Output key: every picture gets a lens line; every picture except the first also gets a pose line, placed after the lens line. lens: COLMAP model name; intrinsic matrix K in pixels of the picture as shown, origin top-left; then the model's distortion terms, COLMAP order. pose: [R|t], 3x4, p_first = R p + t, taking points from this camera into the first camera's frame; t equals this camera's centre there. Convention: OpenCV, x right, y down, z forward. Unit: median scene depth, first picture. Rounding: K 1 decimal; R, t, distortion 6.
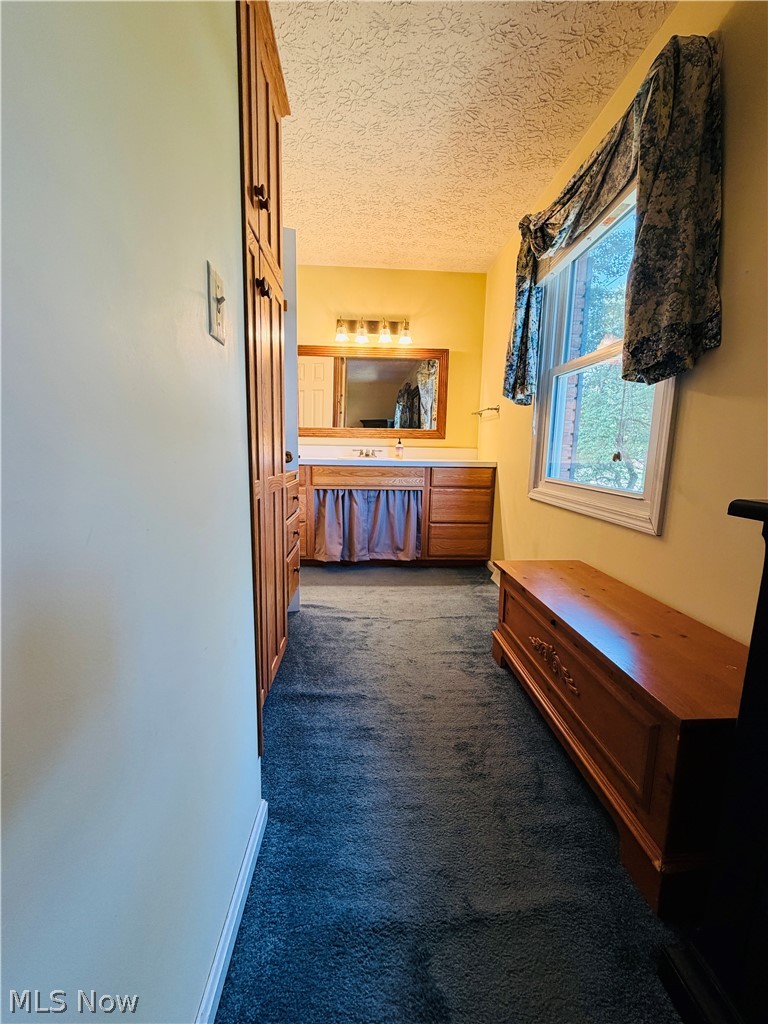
lens RADIAL K [[410.3, 0, 386.5], [0, 410.3, 510.4], [0, 0, 1]] dist [0.001001, 0.000098]
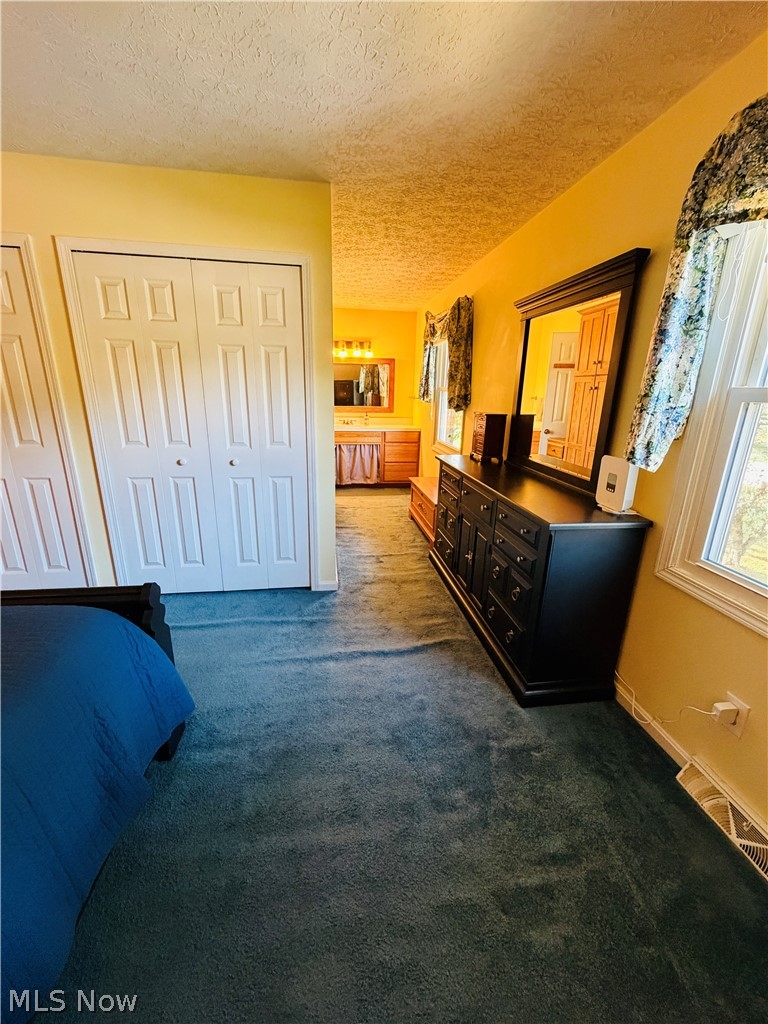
lens RADIAL K [[410.3, 0, 385.7], [0, 410.3, 507.9], [0, 0, 1]] dist [0.001001, 0.000098]
pose [[0.996007, -0.023427, 0.086143, -0.051003], [0.011876, 0.991148, 0.132233, -0.011448], [-0.088479, -0.130682, 0.987468, -0.836742]]
